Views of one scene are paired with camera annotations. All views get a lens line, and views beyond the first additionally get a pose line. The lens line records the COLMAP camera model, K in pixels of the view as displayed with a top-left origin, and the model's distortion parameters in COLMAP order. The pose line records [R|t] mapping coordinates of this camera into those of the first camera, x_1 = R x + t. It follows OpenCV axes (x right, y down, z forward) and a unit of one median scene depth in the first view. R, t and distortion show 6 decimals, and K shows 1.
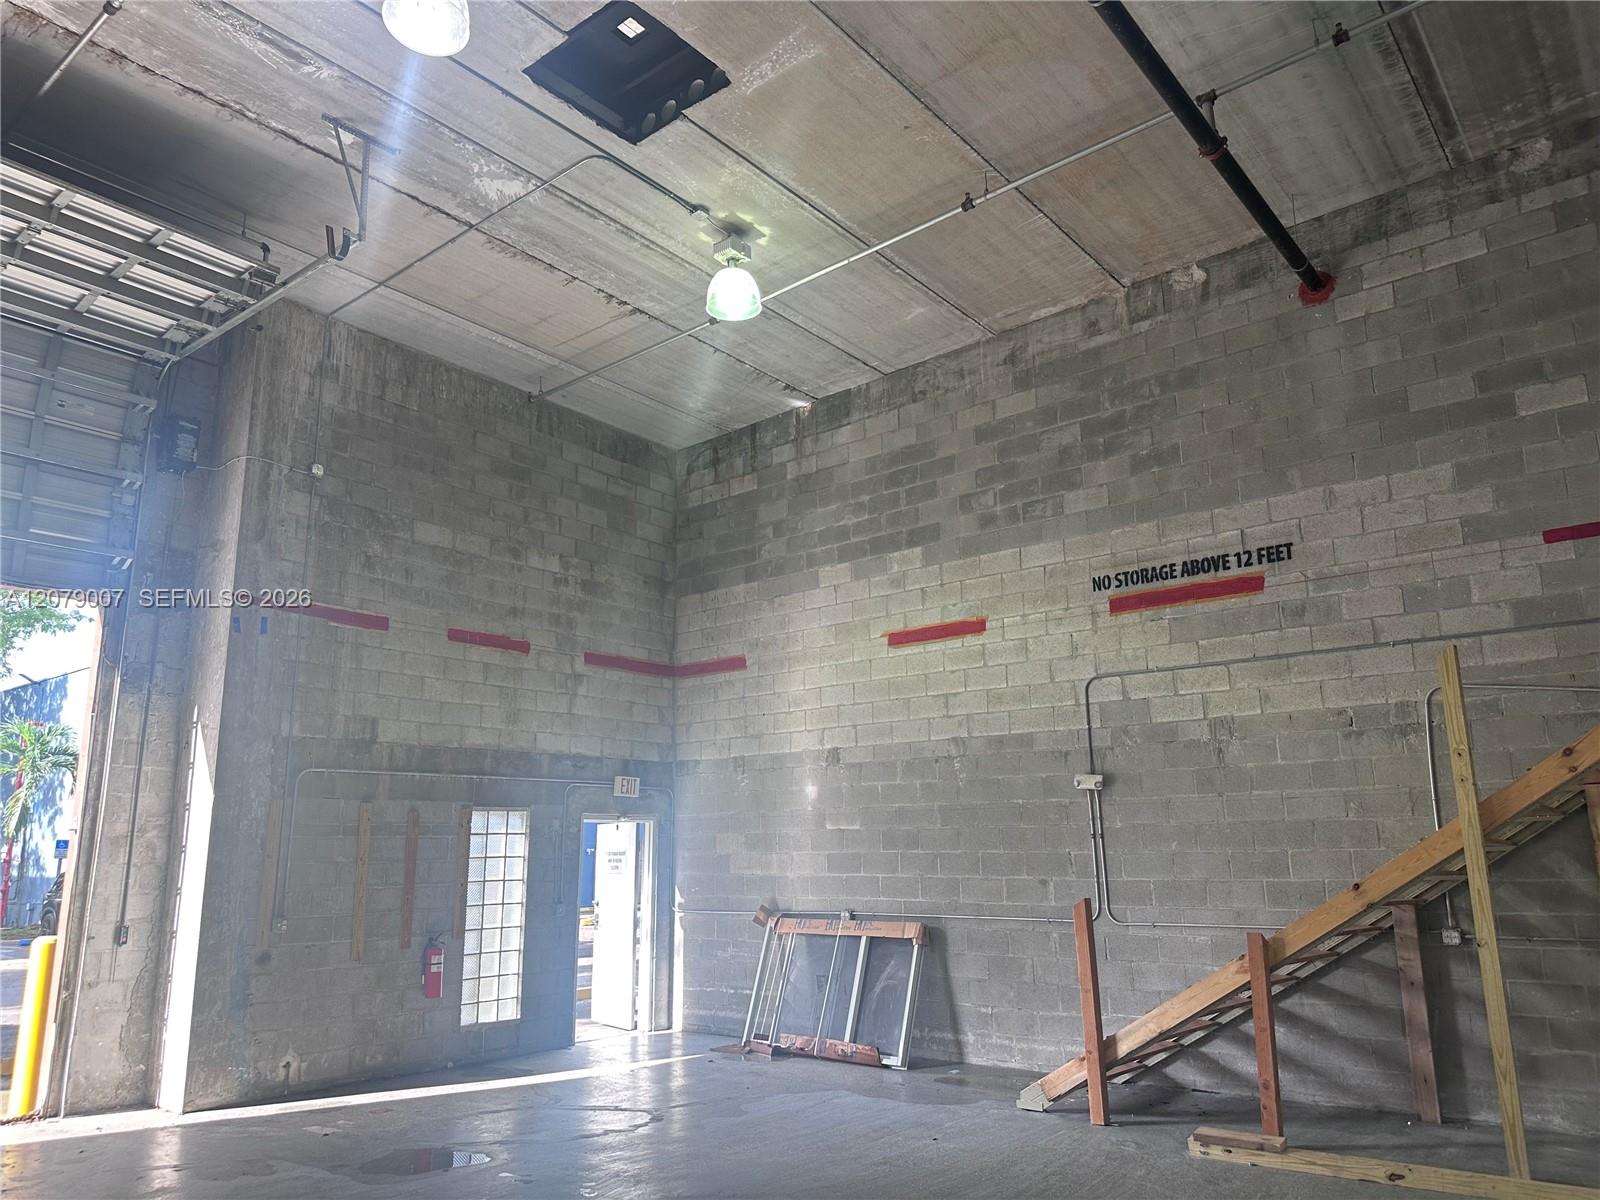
lens RADIAL K [[1100.1, 0, 805.3], [0, 1100.1, 592.6], [0, 0, 1]] dist [-0.002643, -0.009375]
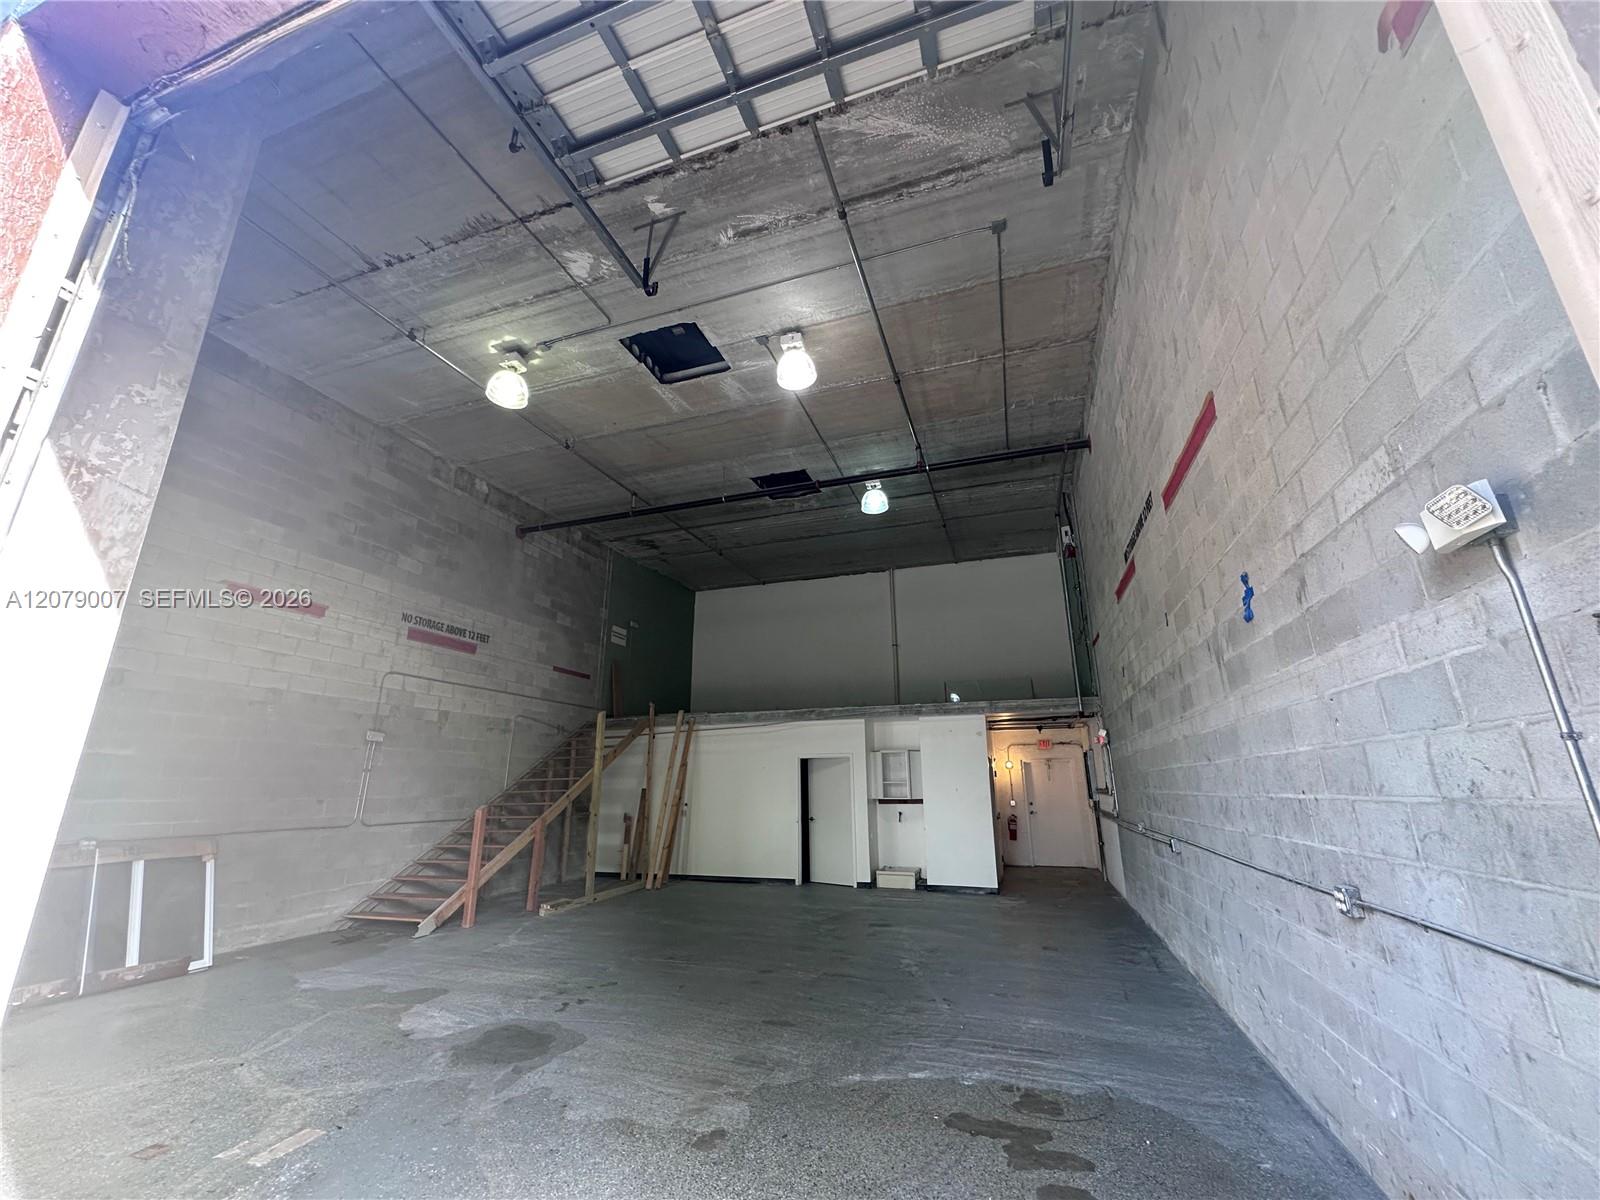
lens RADIAL K [[640.4, 0, 800.0], [0, 640.4, 598.9], [0, 0, 1]] dist [-0.002395, 0.000215]
pose [[-0.355288, 0.276803, 0.892833, -0.857169], [-0.199310, 0.910752, -0.361670, 0.207263], [-0.913261, -0.306448, -0.268409, 0.760544]]
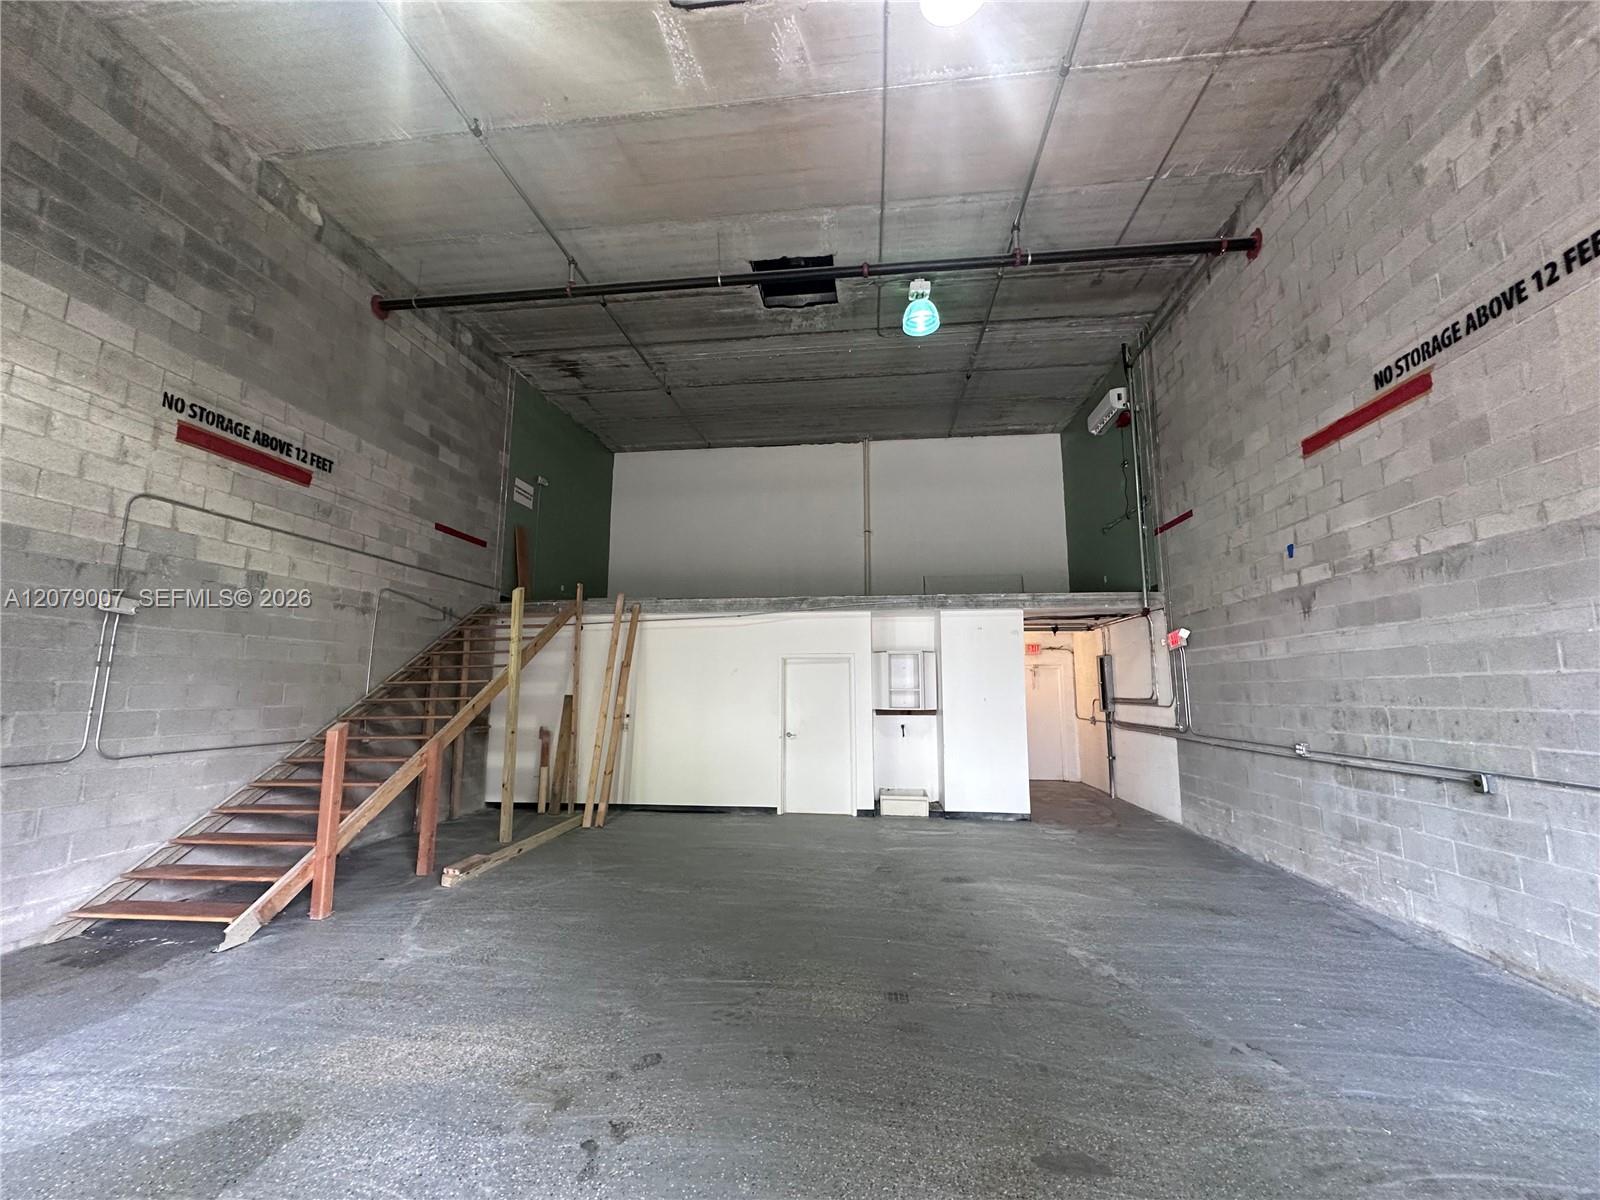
lens RADIAL K [[640.4, 0, 801.4], [0, 640.4, 599.4], [0, 0, 1]] dist [-0.002395, 0.000215]
pose [[-0.542104, 0.130880, 0.830056, -0.479139], [-0.182478, 0.945889, -0.268319, 0.209849], [-0.820259, -0.296924, -0.488888, 0.814163]]
